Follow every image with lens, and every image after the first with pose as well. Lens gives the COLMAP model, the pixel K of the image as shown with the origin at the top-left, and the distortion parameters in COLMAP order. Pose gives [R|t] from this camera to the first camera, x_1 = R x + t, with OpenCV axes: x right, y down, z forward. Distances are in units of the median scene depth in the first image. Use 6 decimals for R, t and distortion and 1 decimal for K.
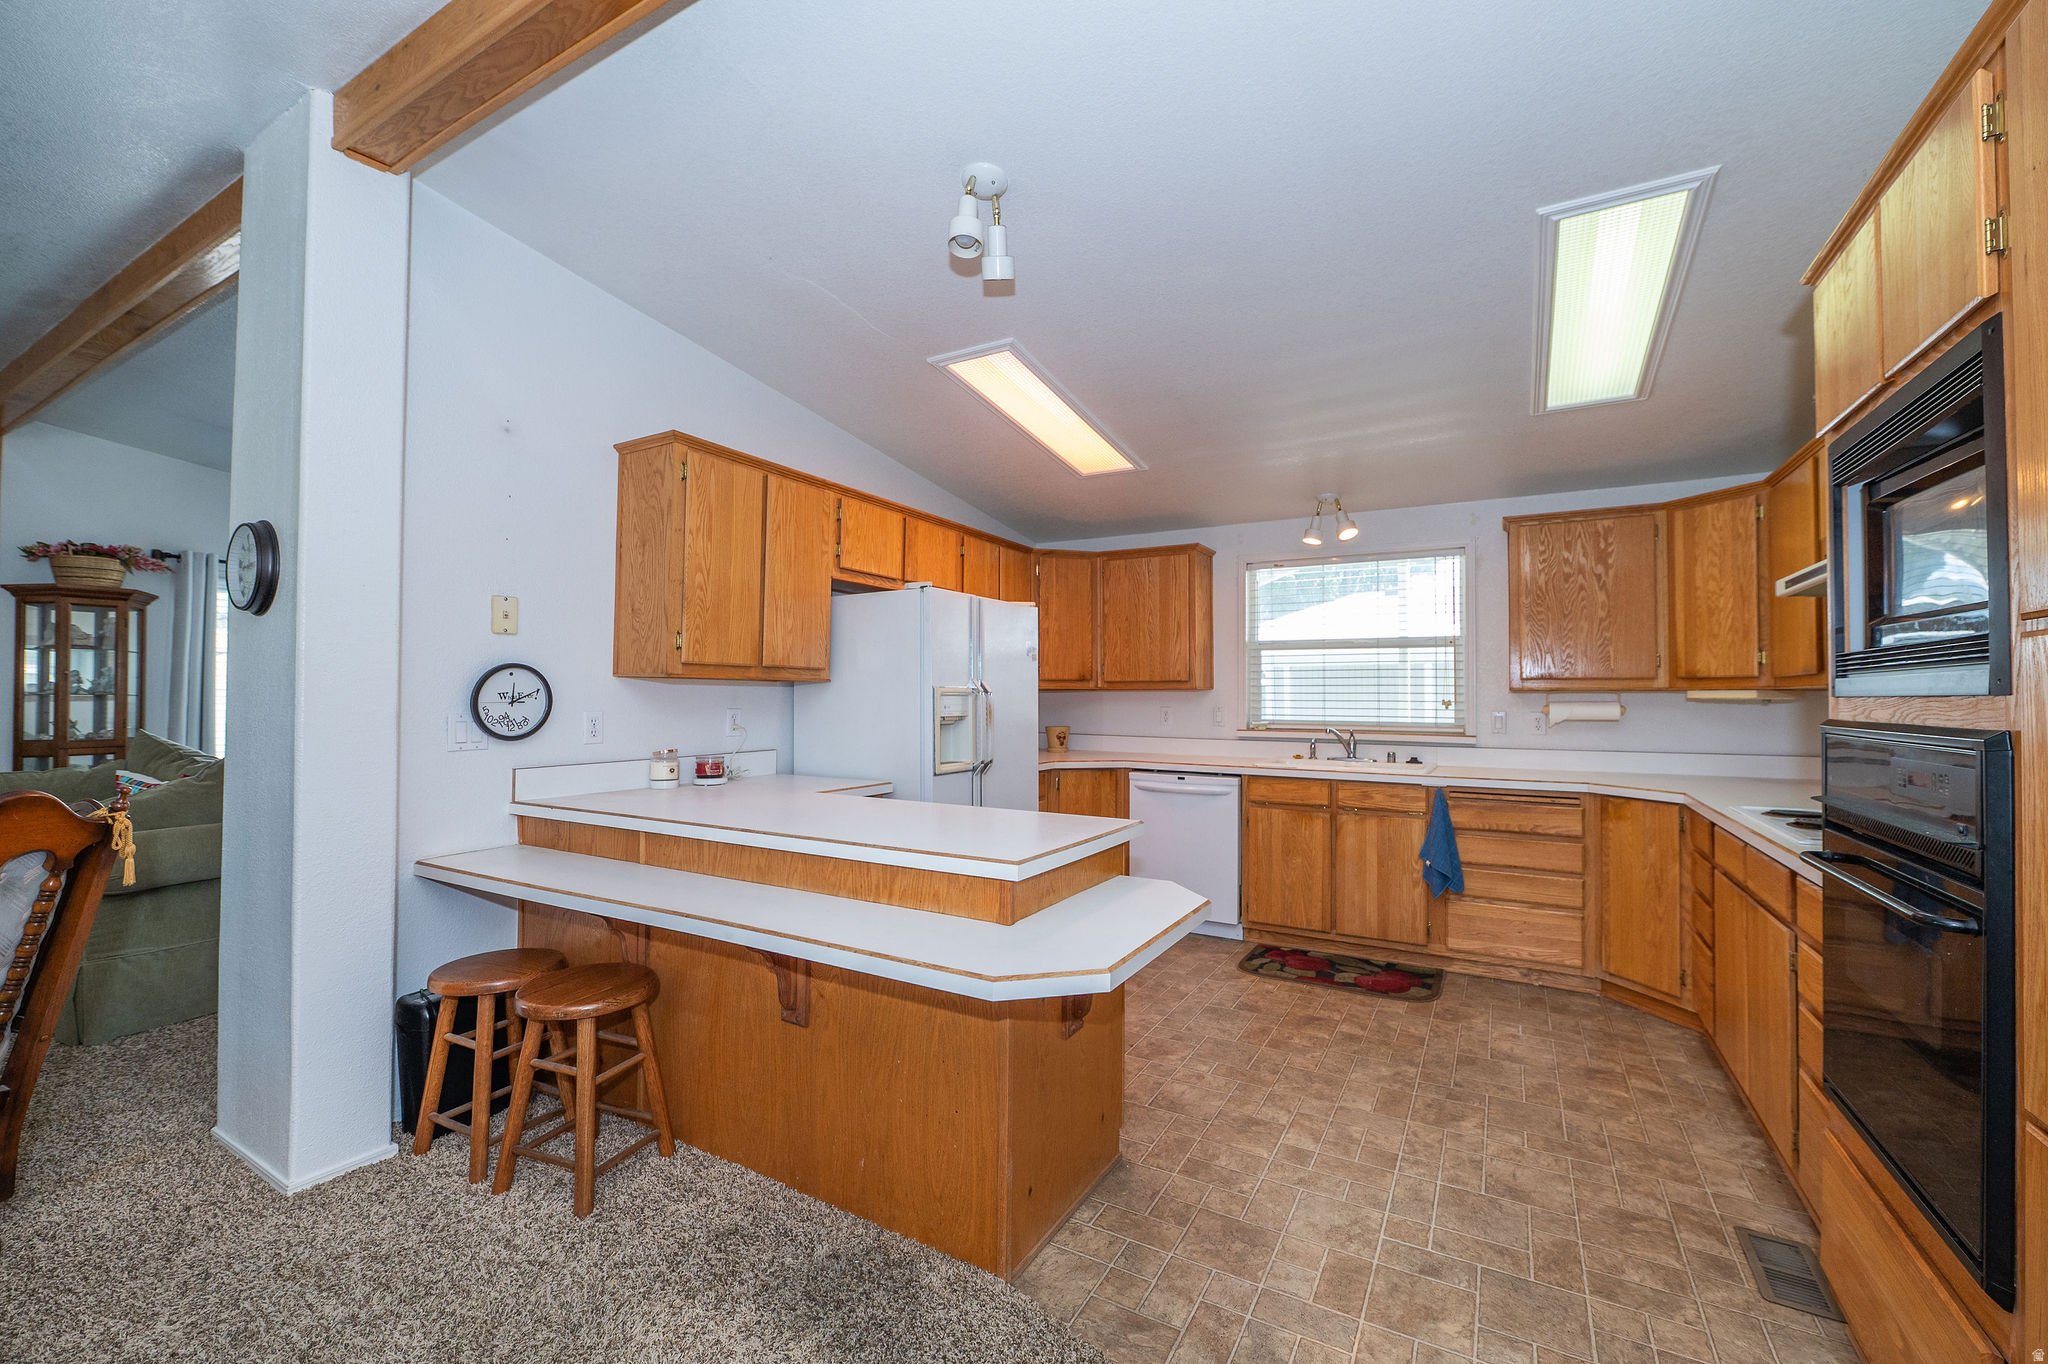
lens RADIAL K [[824.9, 0, 1031.4], [0, 824.9, 684.4], [0, 0, 1]] dist [-0.013637, -0.000997]
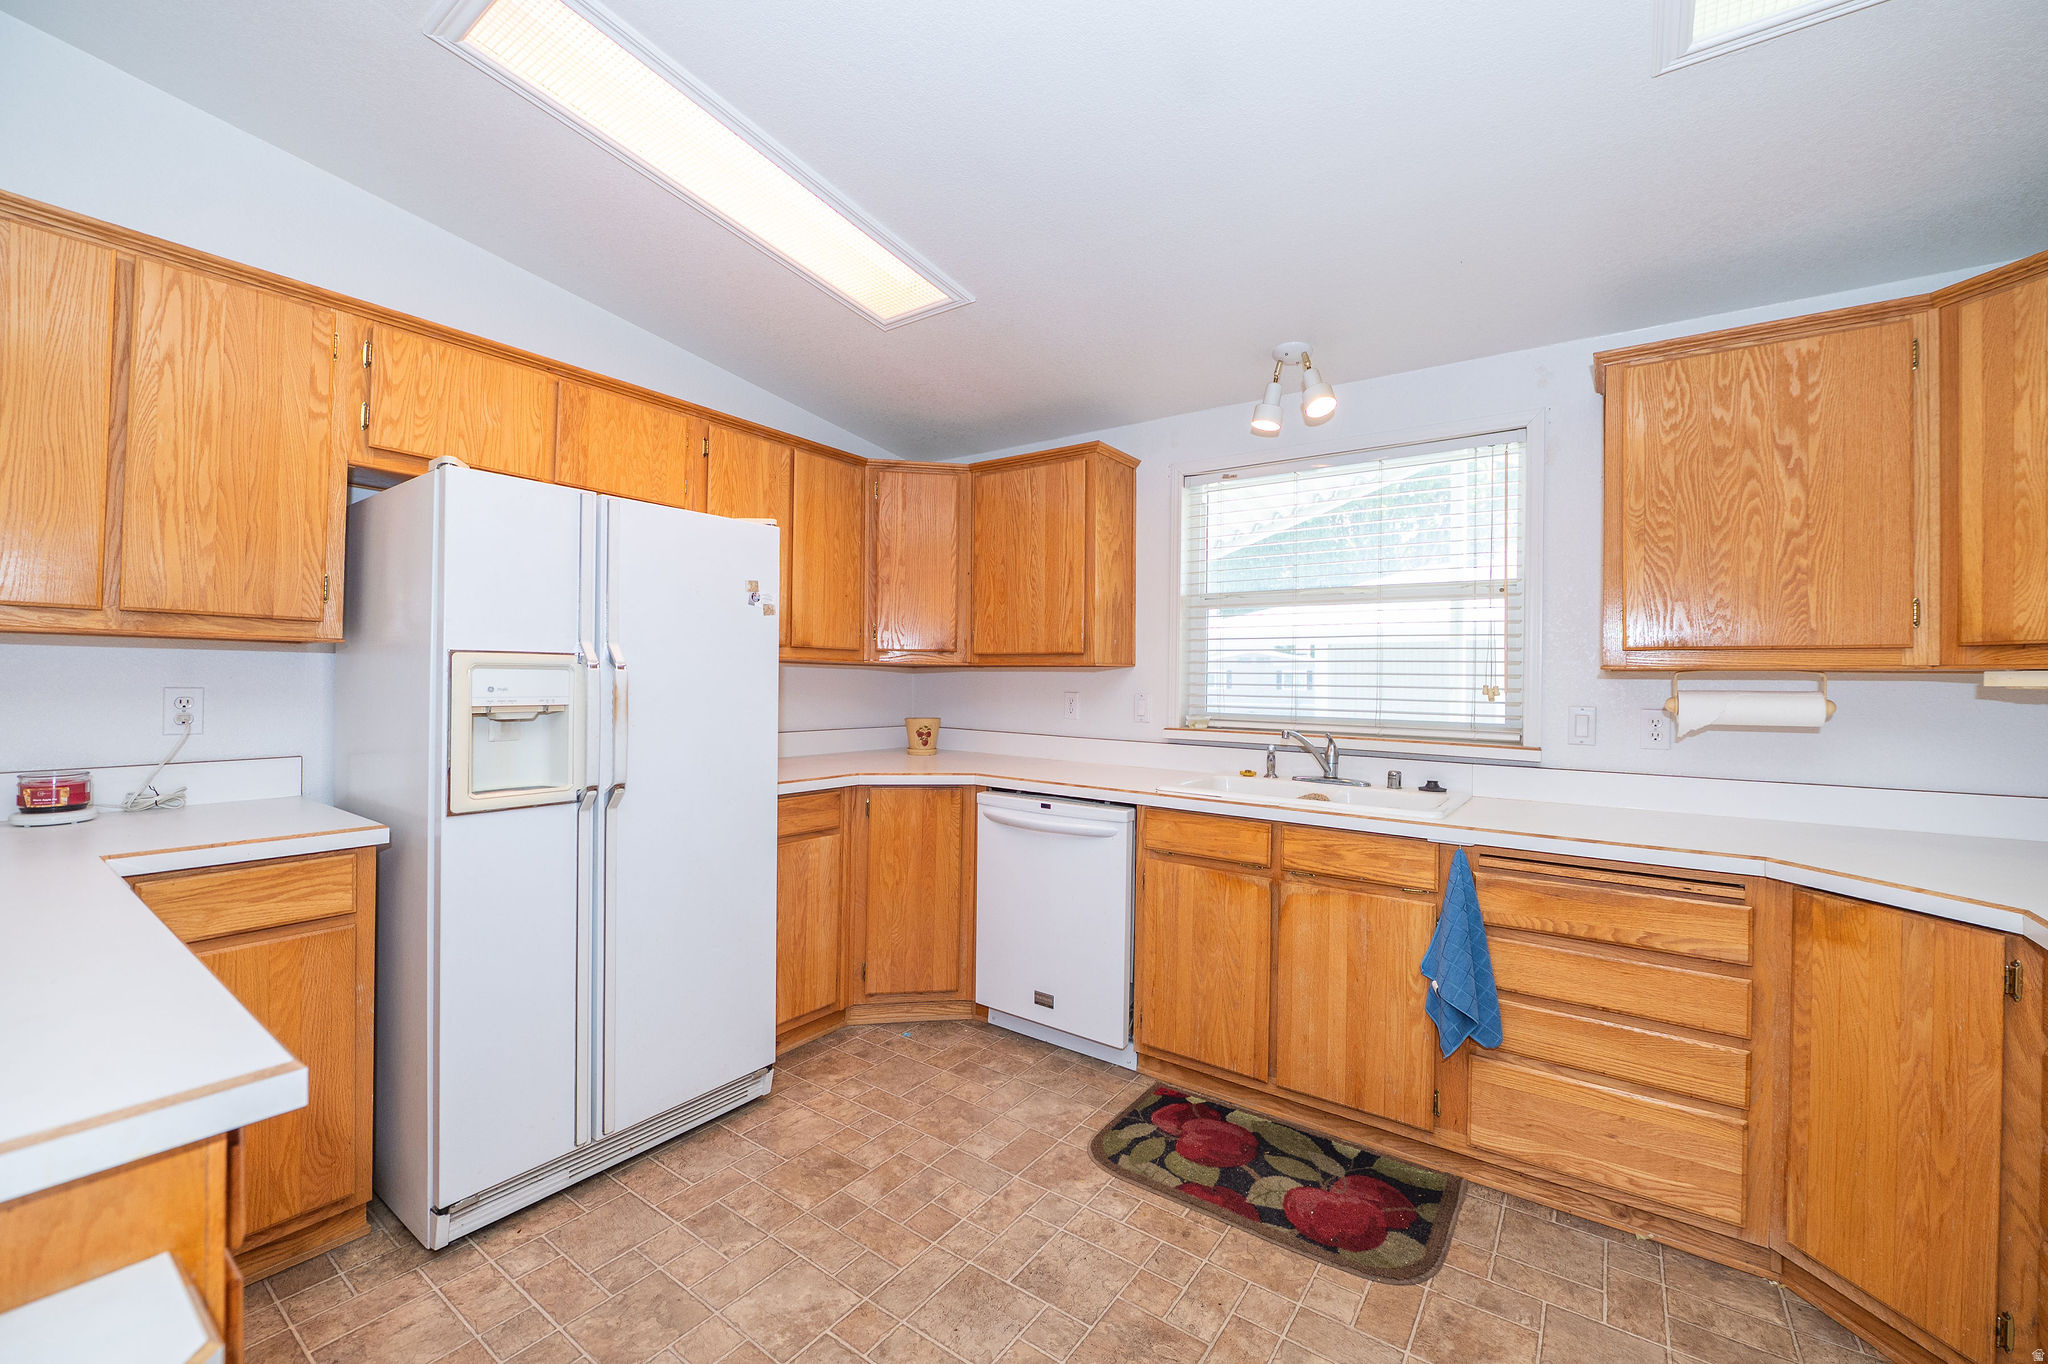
lens RADIAL K [[824.9, 0, 1017.5], [0, 824.9, 677.7], [0, 0, 1]] dist [-0.013637, -0.000997]
pose [[0.994868, 0.009222, -0.100759, 0.253991], [-0.007887, 0.999876, 0.013644, 0.008498], [0.100872, -0.012779, 0.994817, 0.424148]]
